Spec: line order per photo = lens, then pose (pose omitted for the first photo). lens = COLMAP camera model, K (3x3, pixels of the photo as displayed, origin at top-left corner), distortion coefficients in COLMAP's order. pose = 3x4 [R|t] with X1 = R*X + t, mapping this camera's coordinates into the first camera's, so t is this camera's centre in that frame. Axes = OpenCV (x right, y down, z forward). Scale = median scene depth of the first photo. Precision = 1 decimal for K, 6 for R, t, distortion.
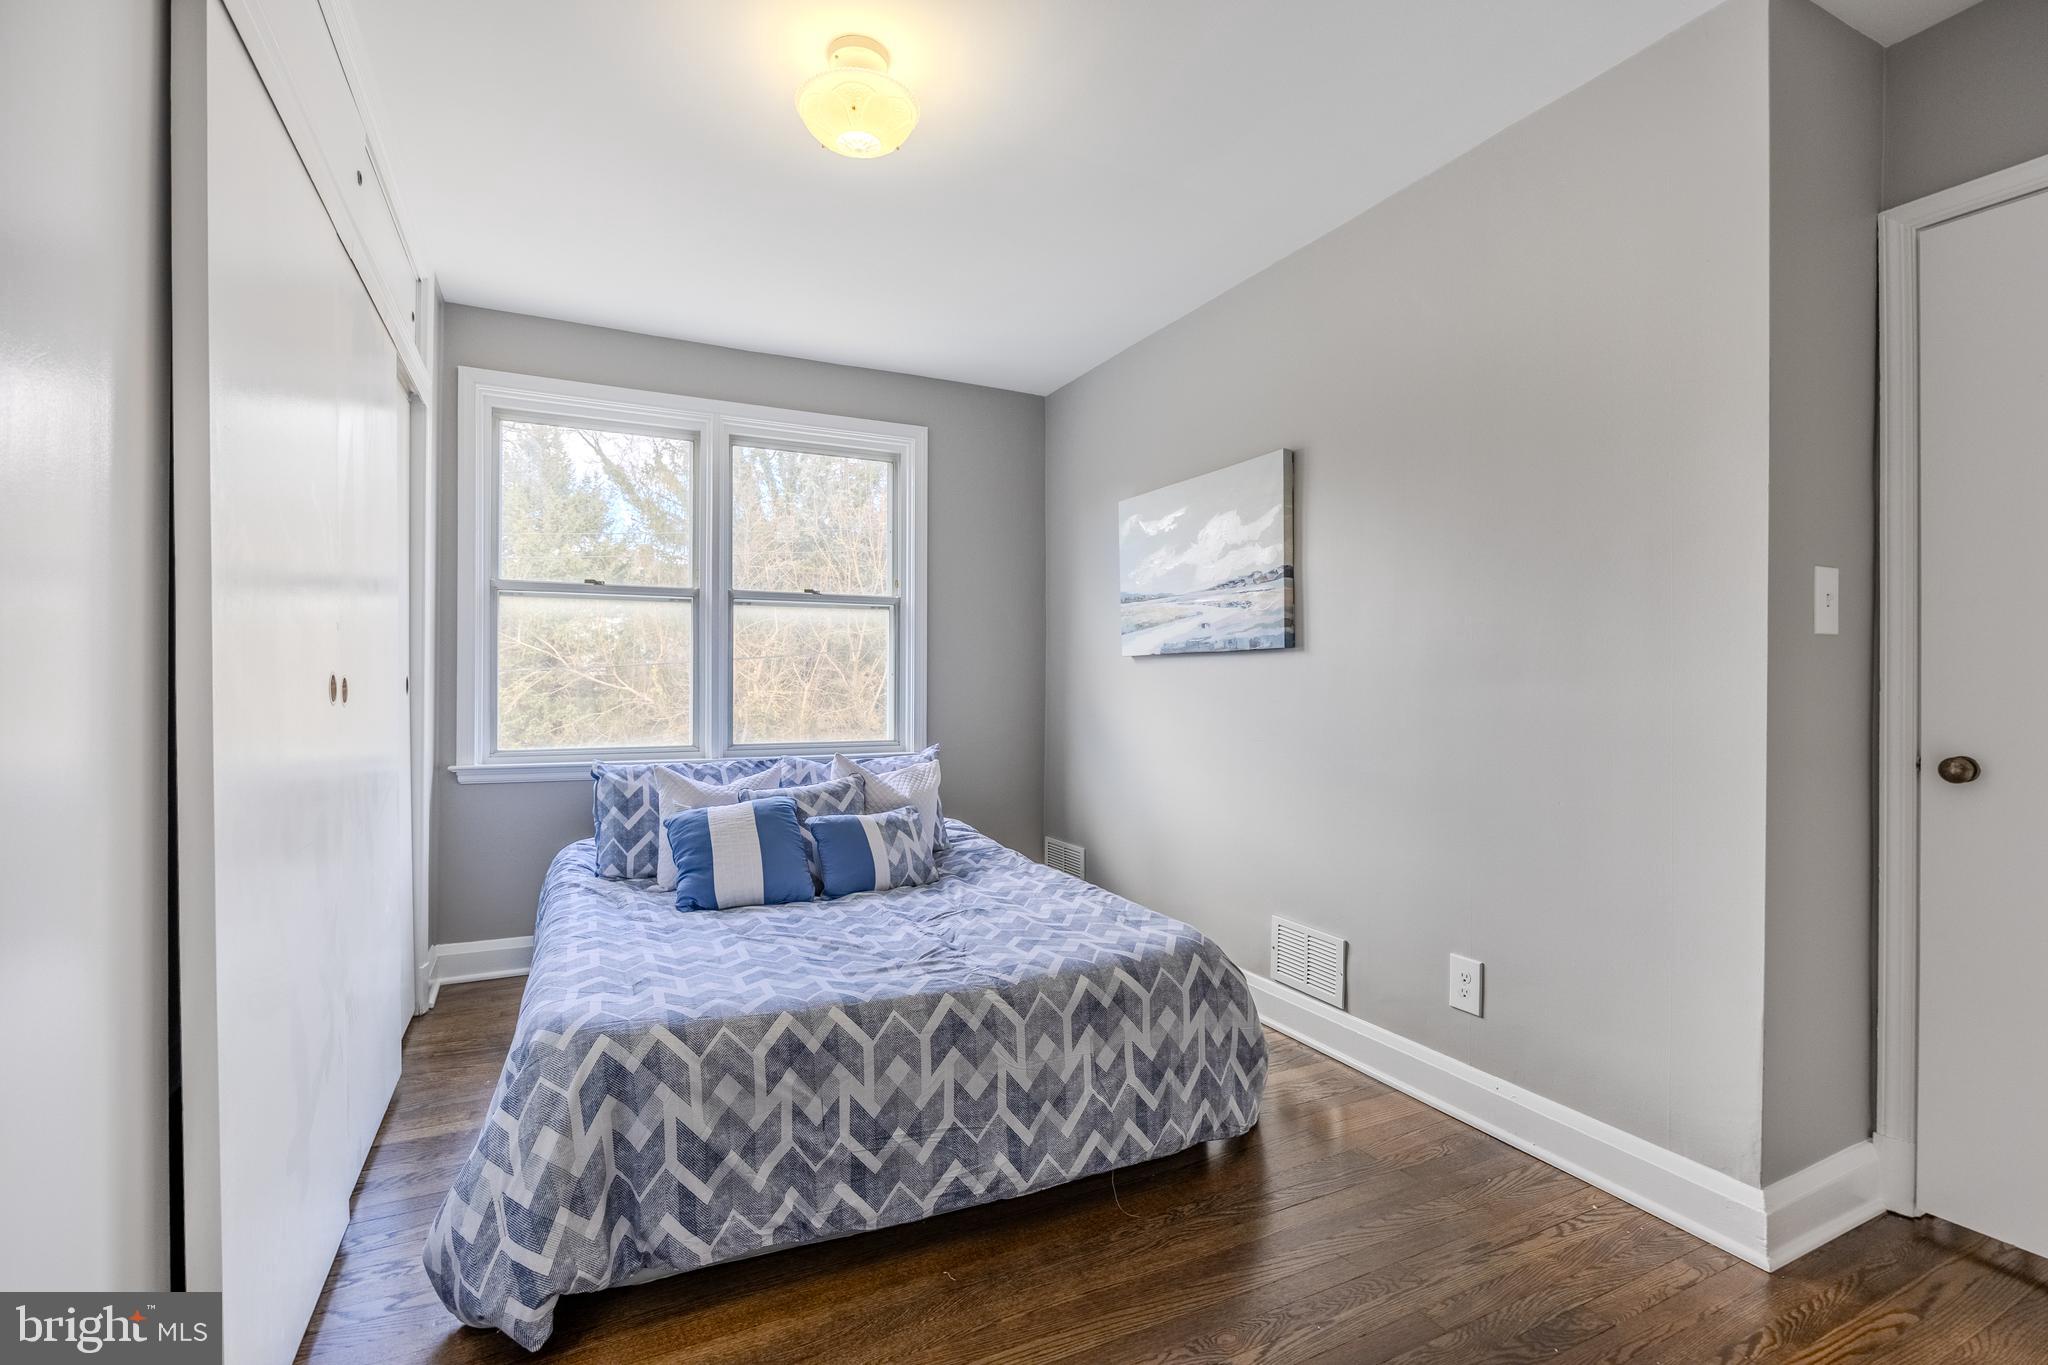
lens RADIAL K [[933.6, 0, 1028.4], [0, 933.6, 672.9], [0, 0, 1]] dist [-0.020393, 0.000328]
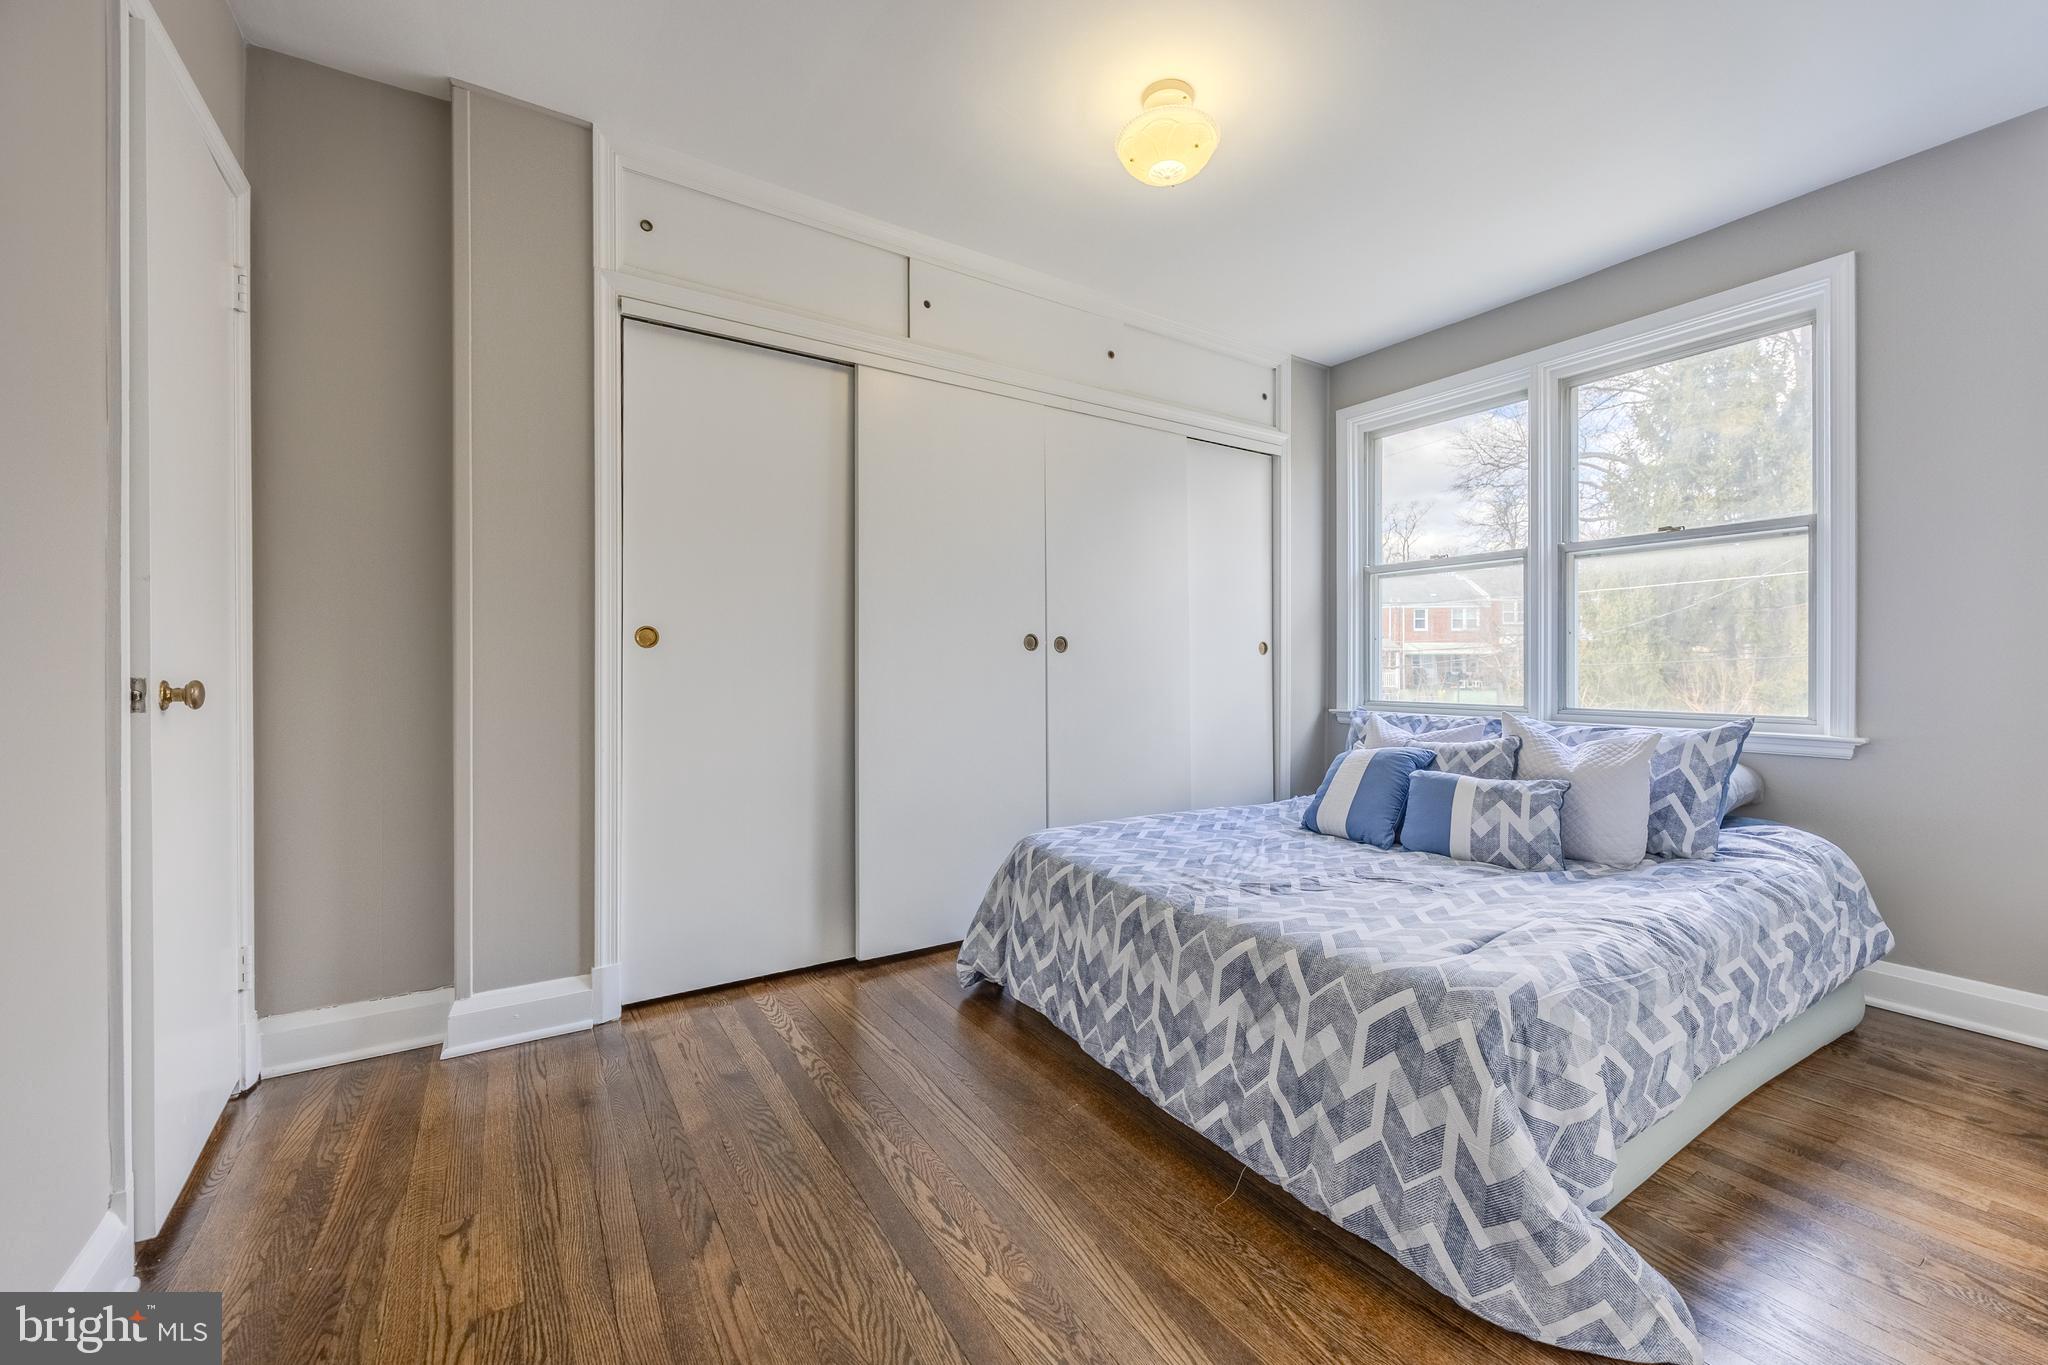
lens RADIAL K [[811.9, 0, 1030.1], [0, 811.9, 667.0], [0, 0, 1]] dist [-0.002588, -0.000033]
pose [[0.099628, -0.003796, -0.995018, 0.747733], [0.007703, 0.999966, -0.003044, 0.057388], [0.994995, -0.007361, 0.099654, 0.645546]]
